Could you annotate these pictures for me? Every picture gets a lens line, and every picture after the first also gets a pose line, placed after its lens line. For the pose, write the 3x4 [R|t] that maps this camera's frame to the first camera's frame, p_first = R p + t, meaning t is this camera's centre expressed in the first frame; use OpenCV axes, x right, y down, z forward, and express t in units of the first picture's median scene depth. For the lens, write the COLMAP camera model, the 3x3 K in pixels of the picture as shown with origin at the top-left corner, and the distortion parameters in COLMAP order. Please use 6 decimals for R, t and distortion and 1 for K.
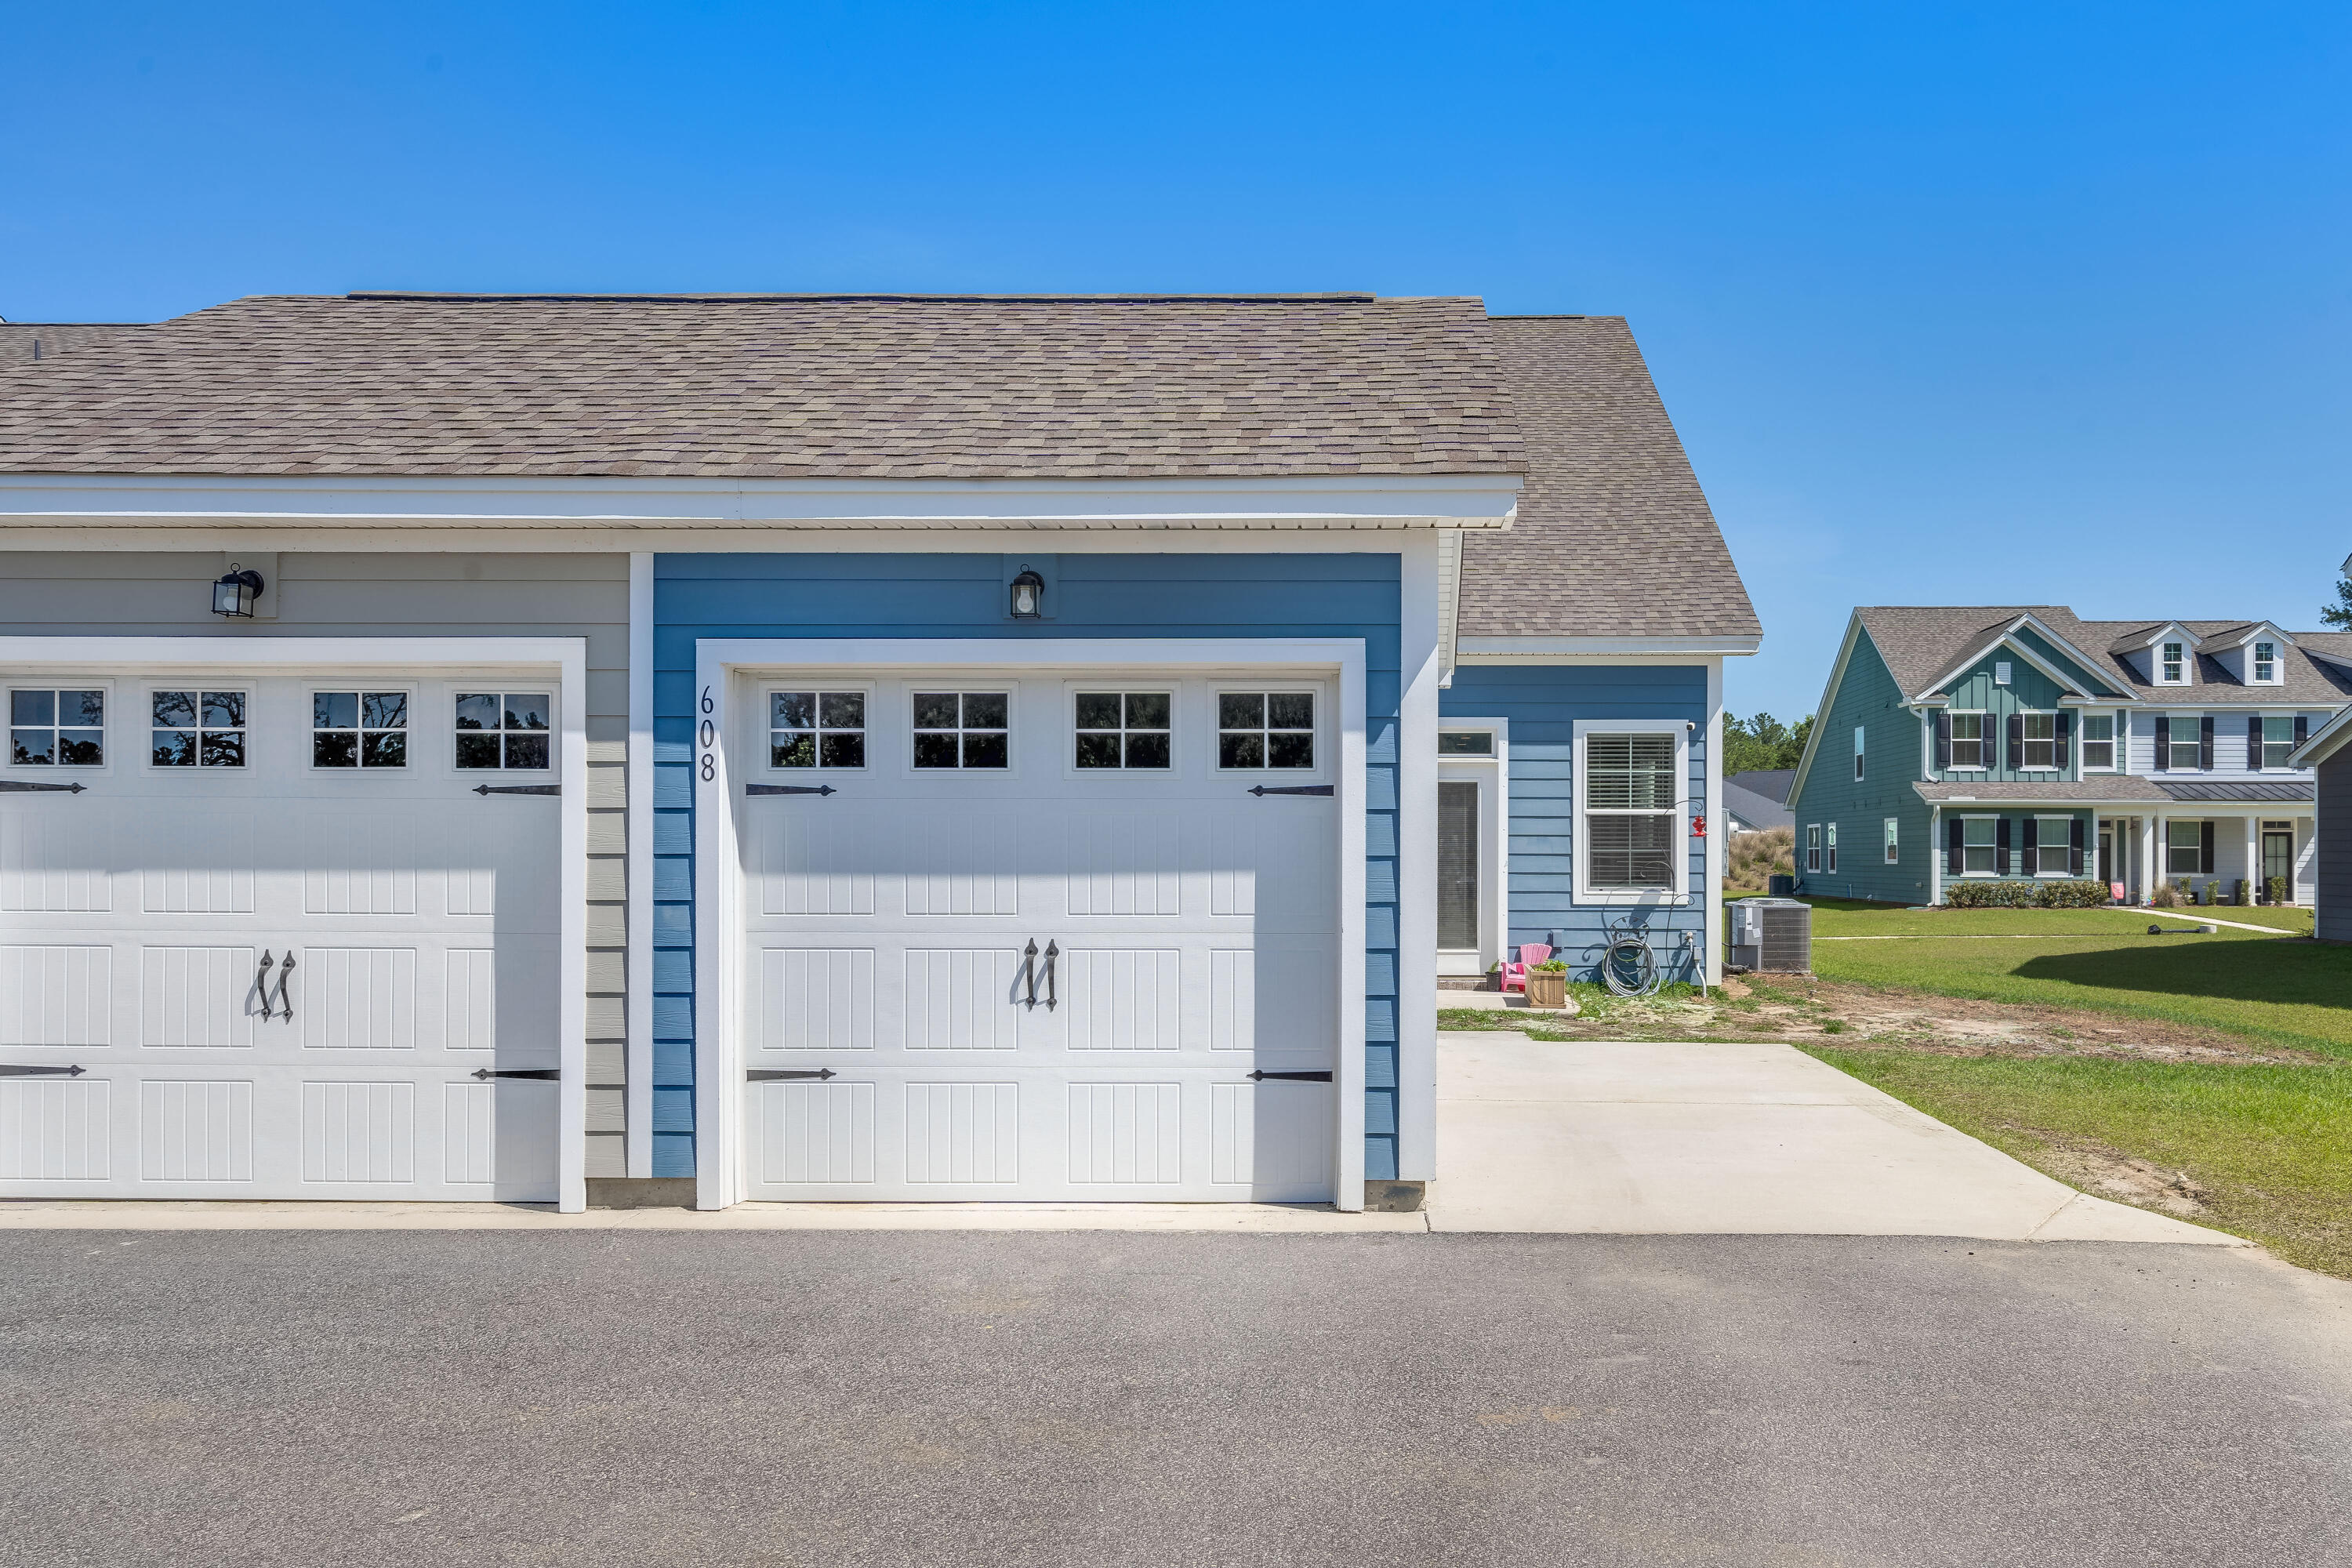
lens RADIAL K [[2007.4, 0, 1178.5], [0, 2007.4, 860.7], [0, 0, 1]] dist [0.004028, 0.001252]
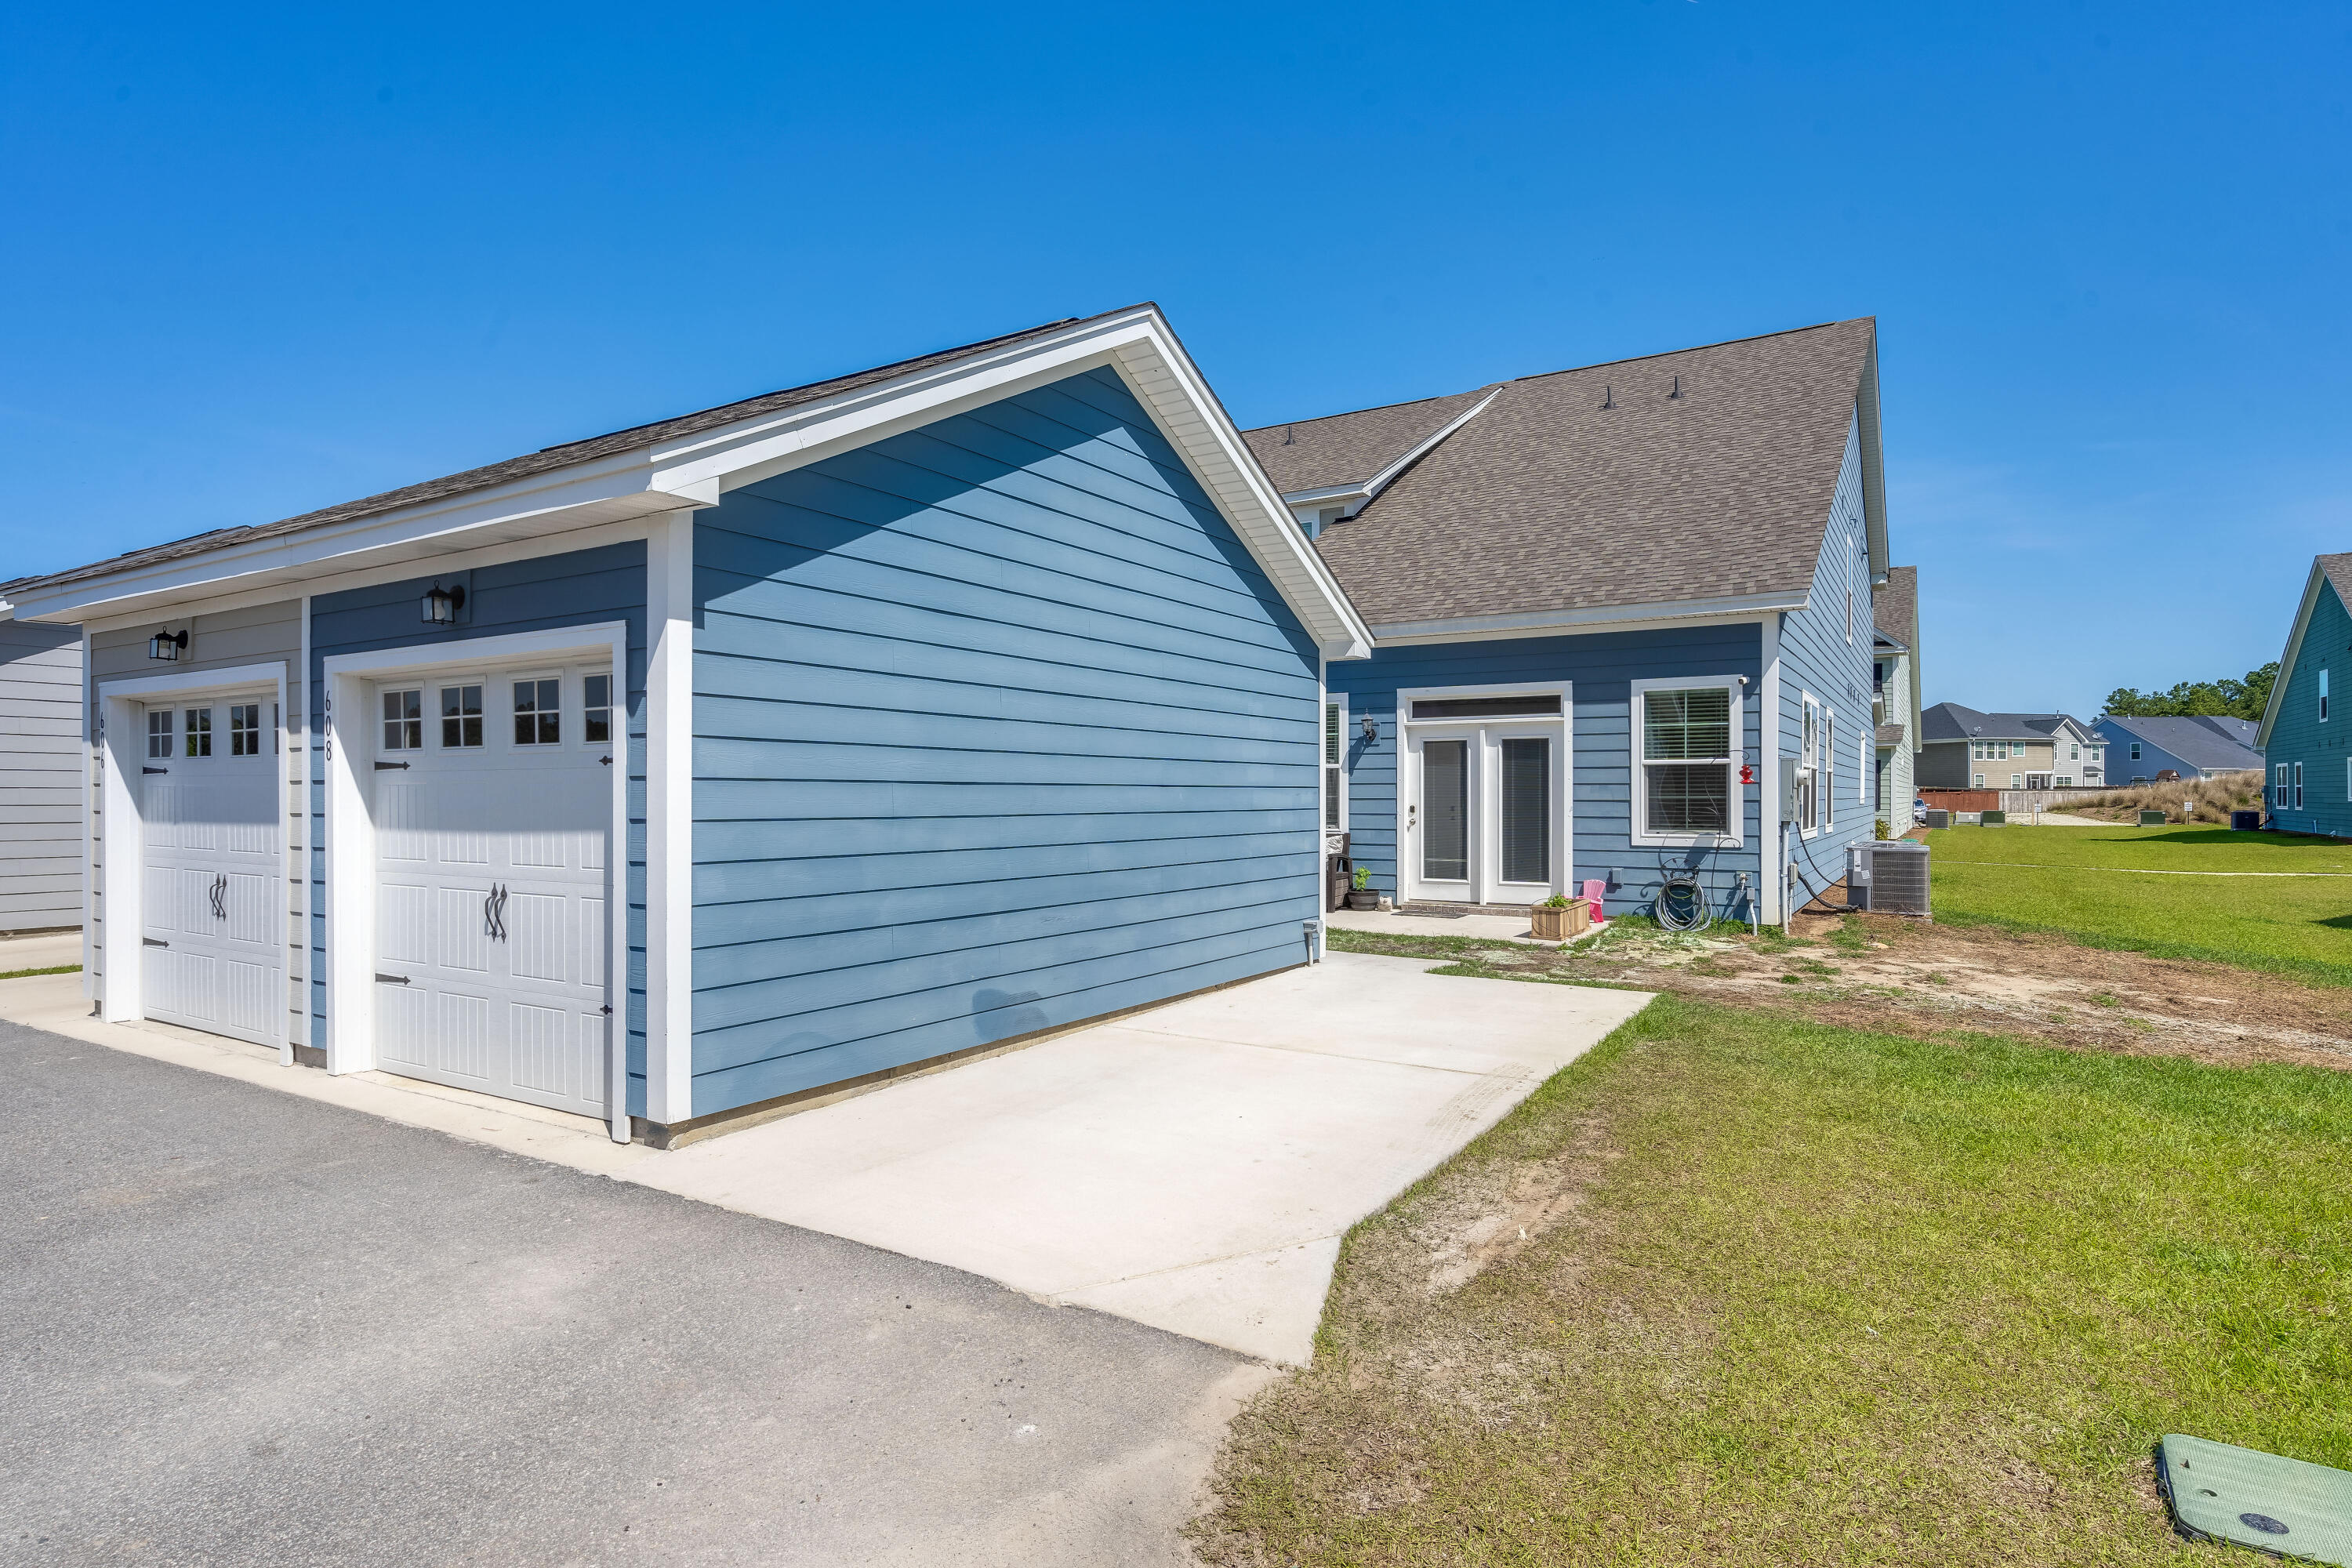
lens RADIAL K [[1259.8, 0, 1176.0], [0, 1259.8, 784.0], [0, 0, 1]] dist [-0.000518, 0.000430]
pose [[0.859336, -0.007810, -0.511351, 0.336937], [0.003419, 0.999949, -0.009526, -0.006542], [0.511399, 0.006438, 0.859319, 0.270536]]
